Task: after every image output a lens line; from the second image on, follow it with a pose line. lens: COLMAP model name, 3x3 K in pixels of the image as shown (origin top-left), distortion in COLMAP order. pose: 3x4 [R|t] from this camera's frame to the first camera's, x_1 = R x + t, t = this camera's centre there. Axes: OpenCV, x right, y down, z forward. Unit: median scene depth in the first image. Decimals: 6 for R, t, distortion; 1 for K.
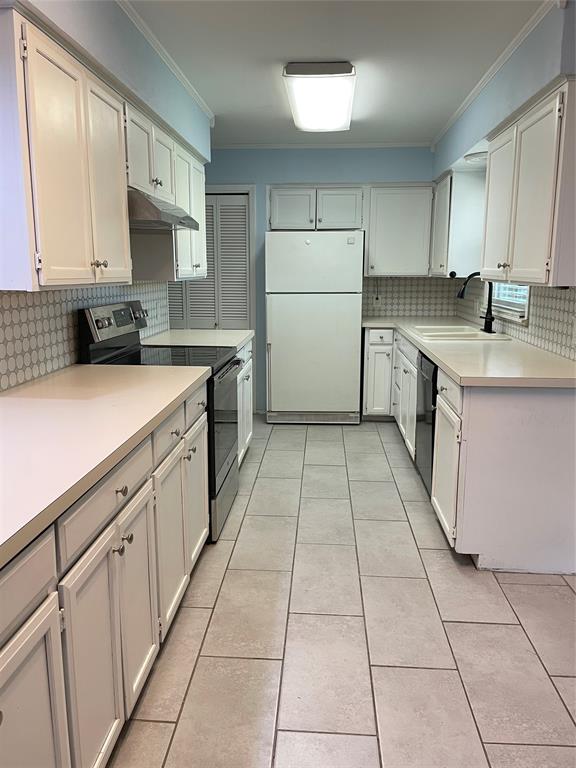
lens RADIAL K [[598.4, 0, 266.8], [0, 598.4, 385.0], [0, 0, 1]] dist [0.085391, -0.107636]
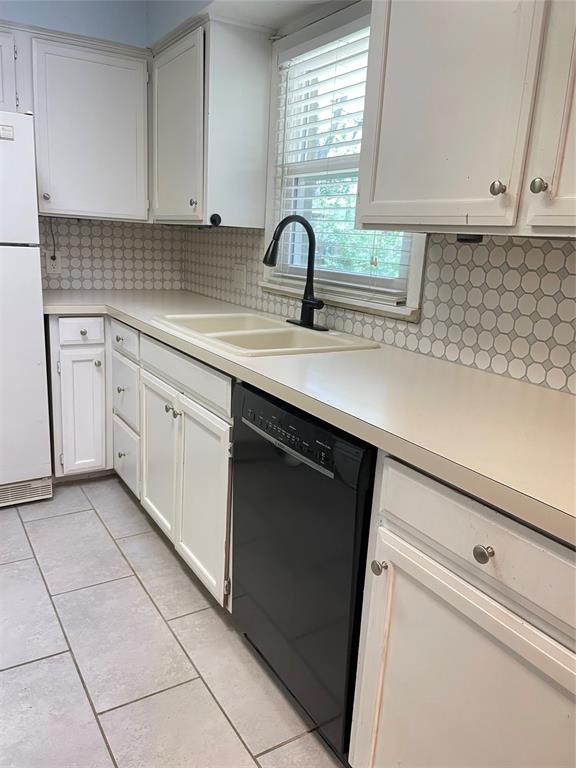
lens RADIAL K [[598.4, 0, 266.8], [0, 598.4, 385.0], [0, 0, 1]] dist [0.085391, -0.107636]
pose [[0.813519, -0.096487, 0.573479, 0.011800], [0.058623, 0.994723, 0.084200, -0.068155], [-0.578577, -0.034879, 0.814882, 0.465618]]
